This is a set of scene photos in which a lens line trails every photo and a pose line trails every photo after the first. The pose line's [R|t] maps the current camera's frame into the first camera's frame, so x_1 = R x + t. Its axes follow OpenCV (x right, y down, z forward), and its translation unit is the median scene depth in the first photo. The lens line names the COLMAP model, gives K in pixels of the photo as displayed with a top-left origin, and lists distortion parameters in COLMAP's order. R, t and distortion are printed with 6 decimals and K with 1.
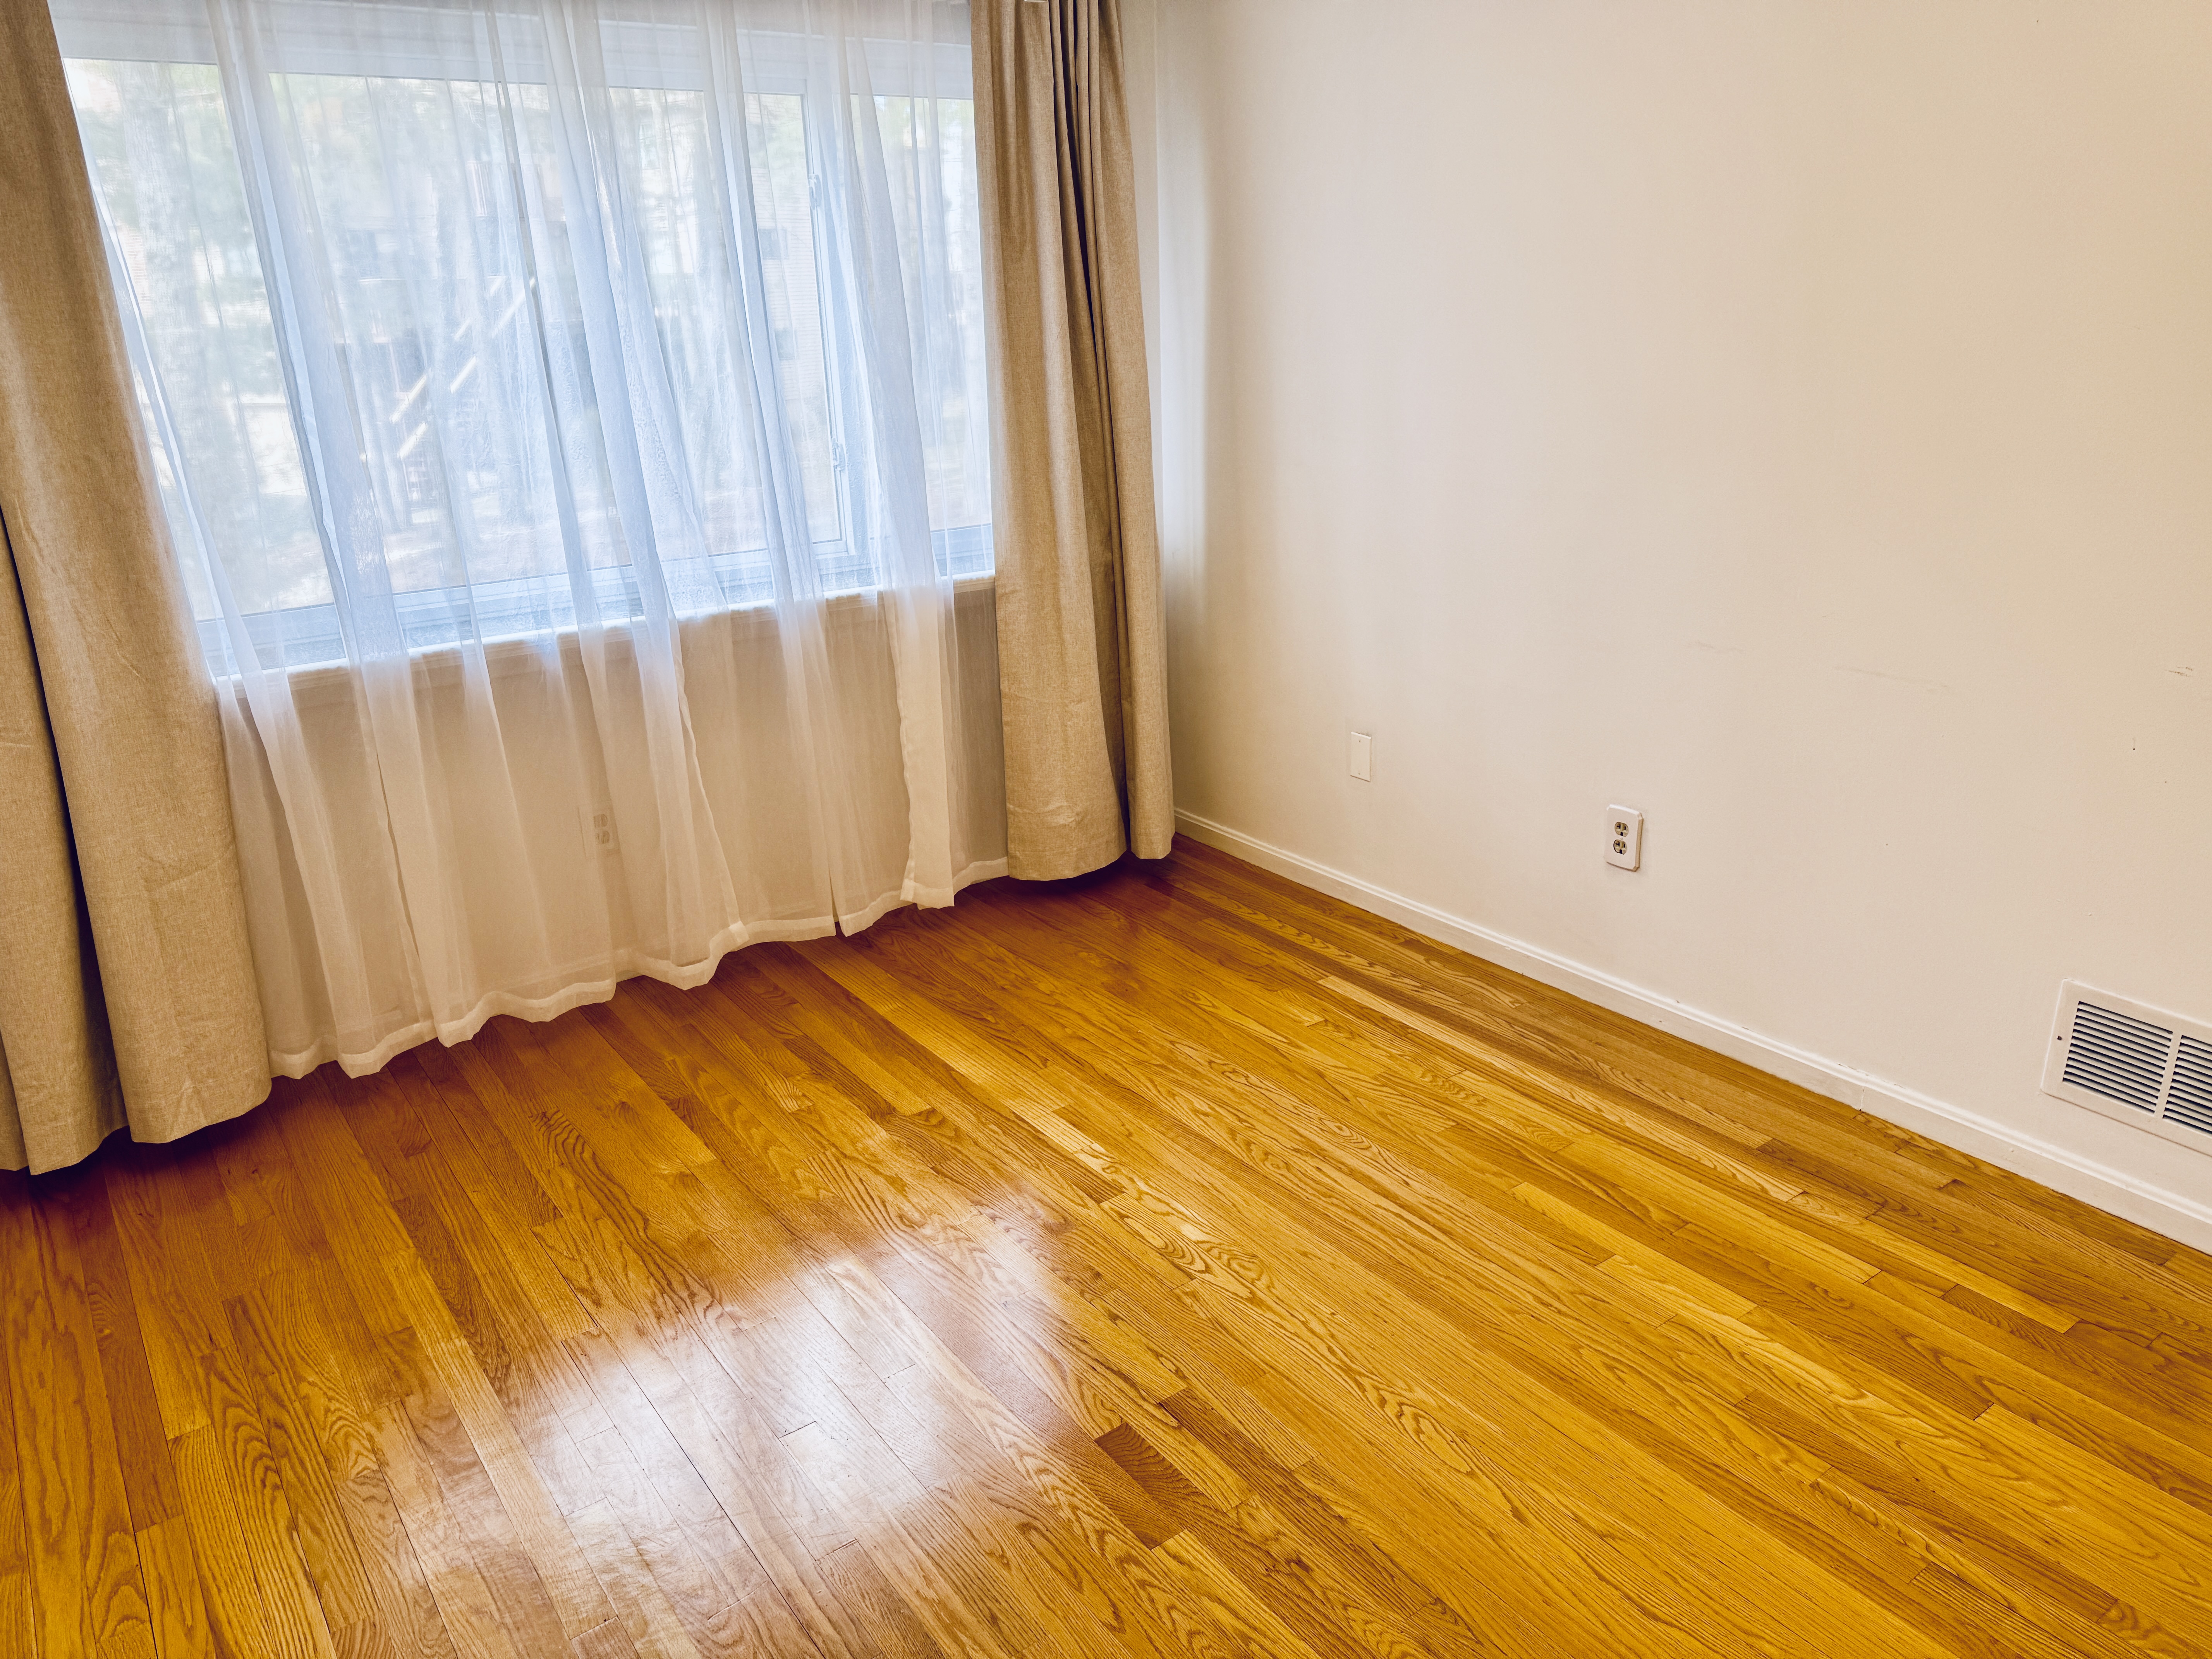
lens RADIAL K [[1548.9, 0, 1107.7], [0, 1548.9, 815.0], [0, 0, 1]] dist [0.047825, -0.072645]
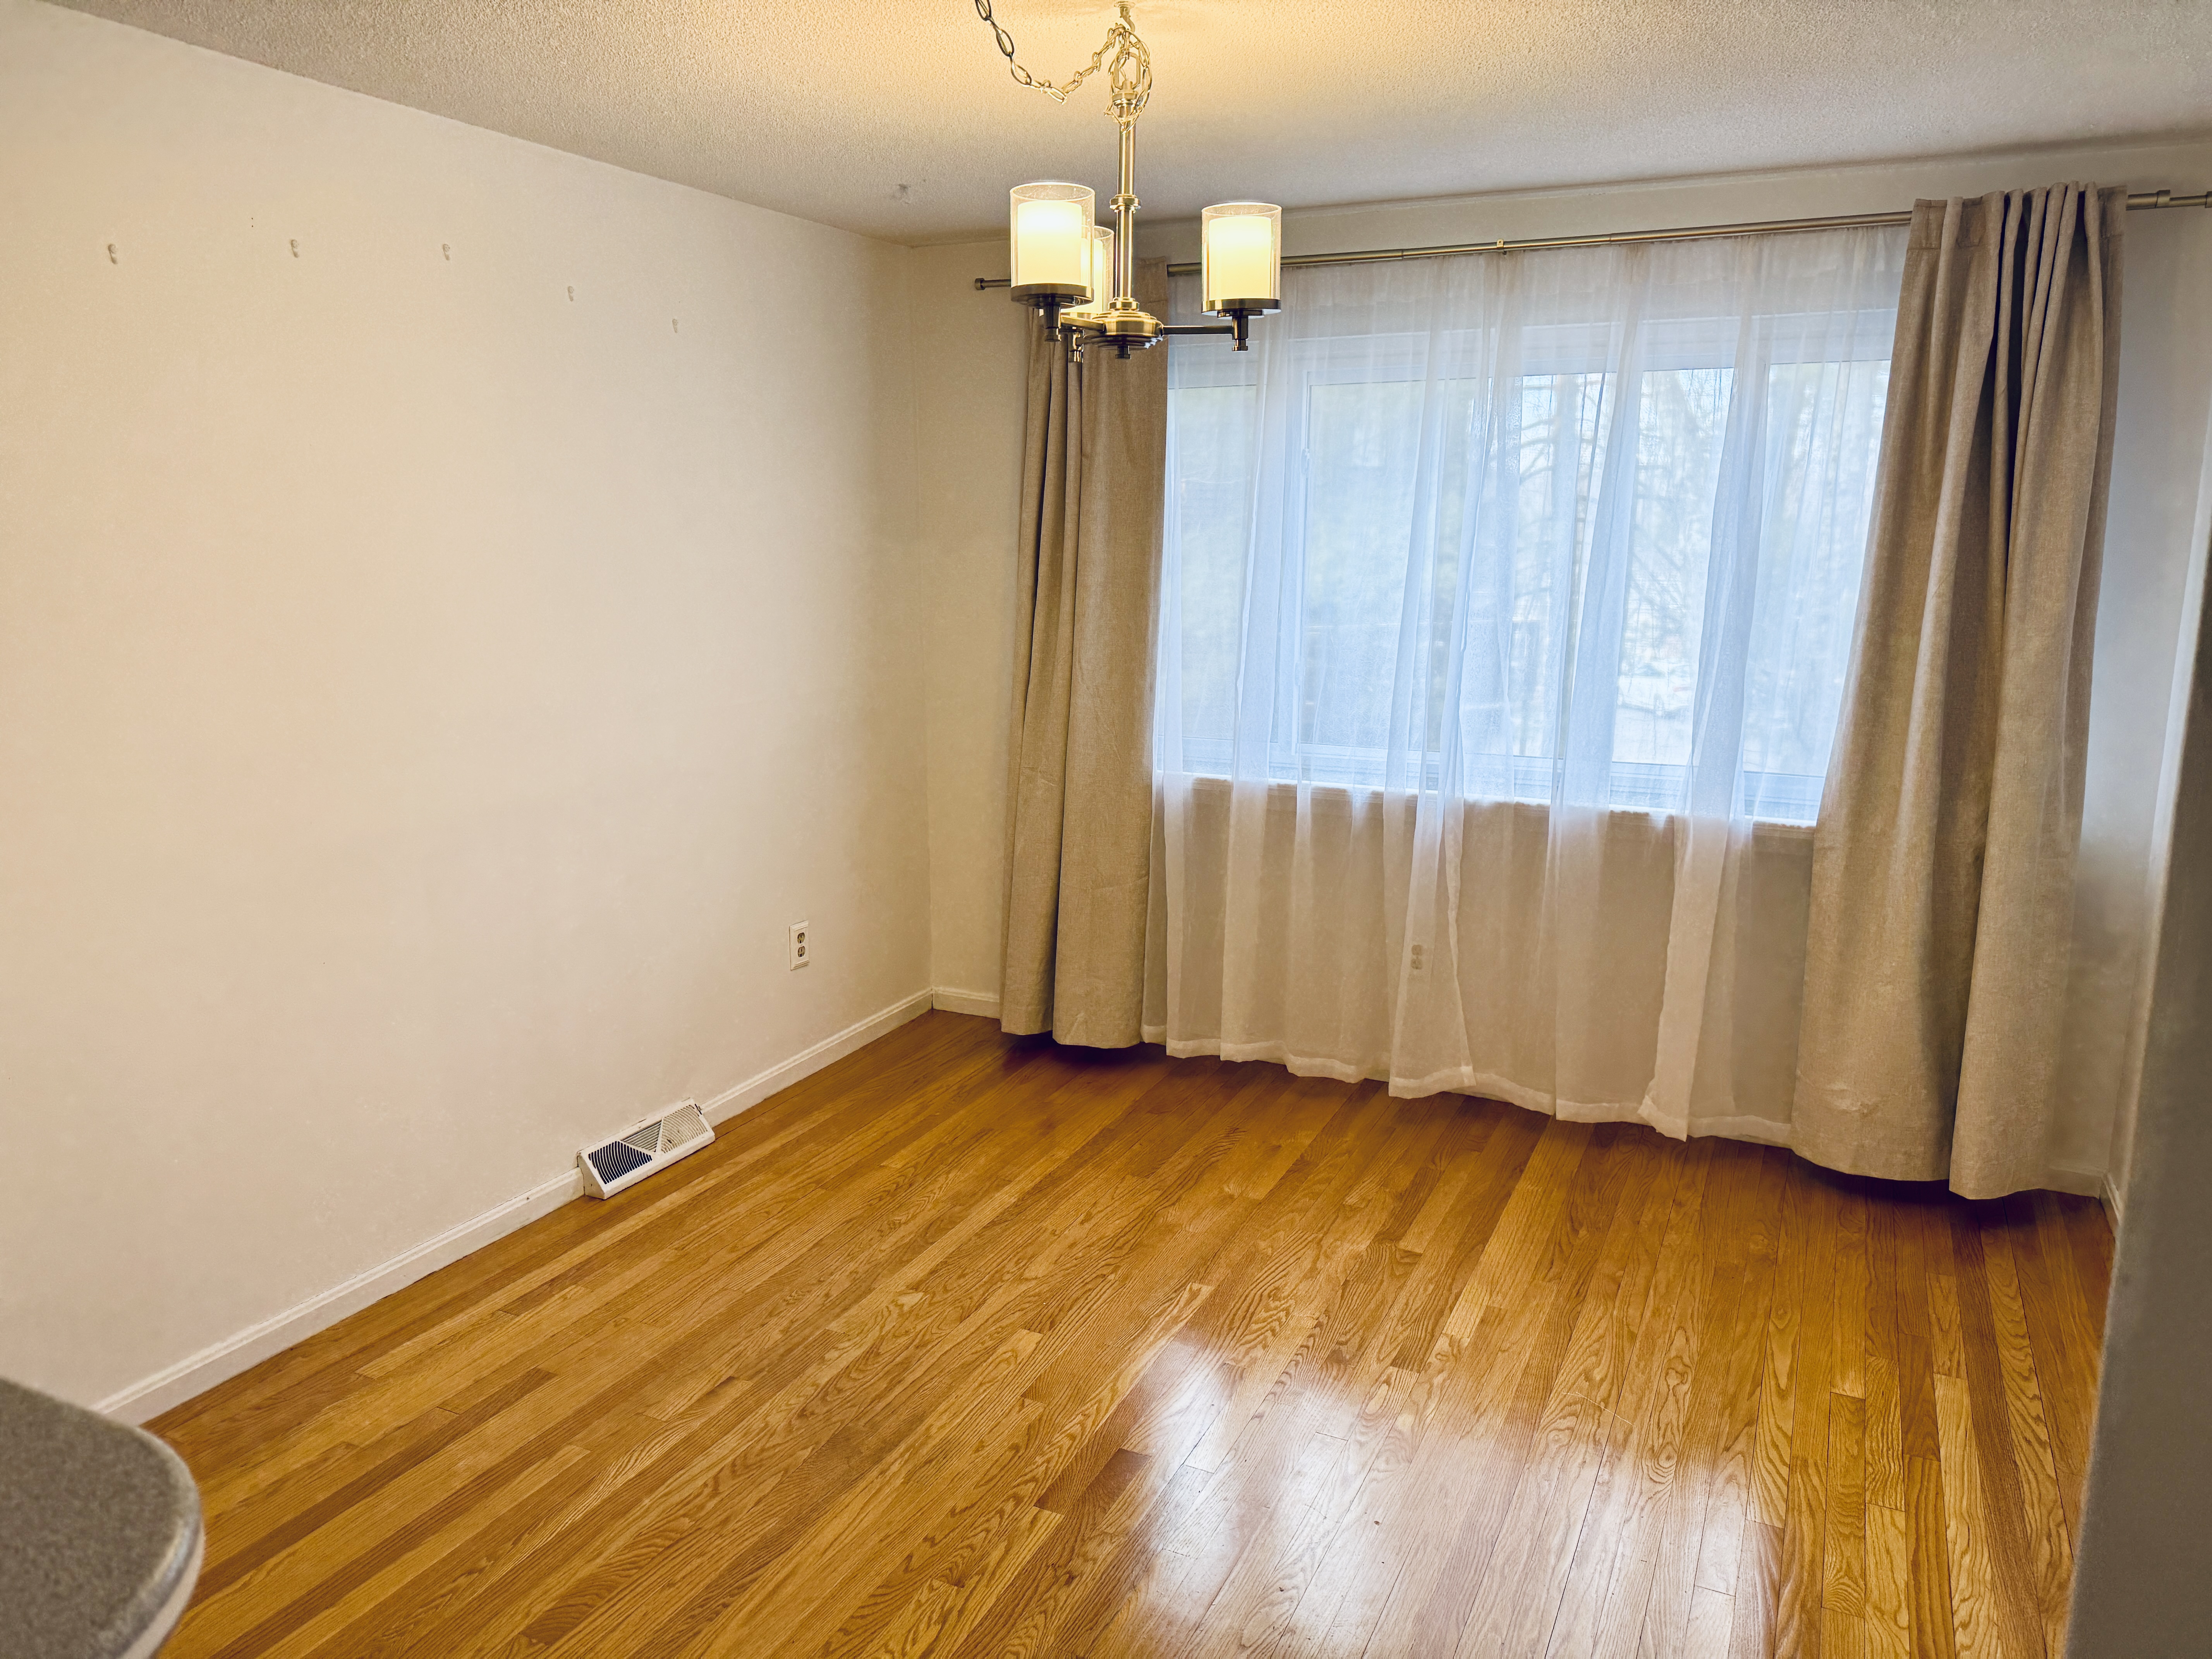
lens RADIAL K [[1548.9, 0, 1099.1], [0, 1548.9, 824.8], [0, 0, 1]] dist [0.047825, -0.072645]
pose [[0.447283, 0.189173, -0.874157, 0.677228], [-0.296251, 0.953539, 0.054768, -0.092360], [0.843903, 0.234473, 0.482545, 0.192208]]
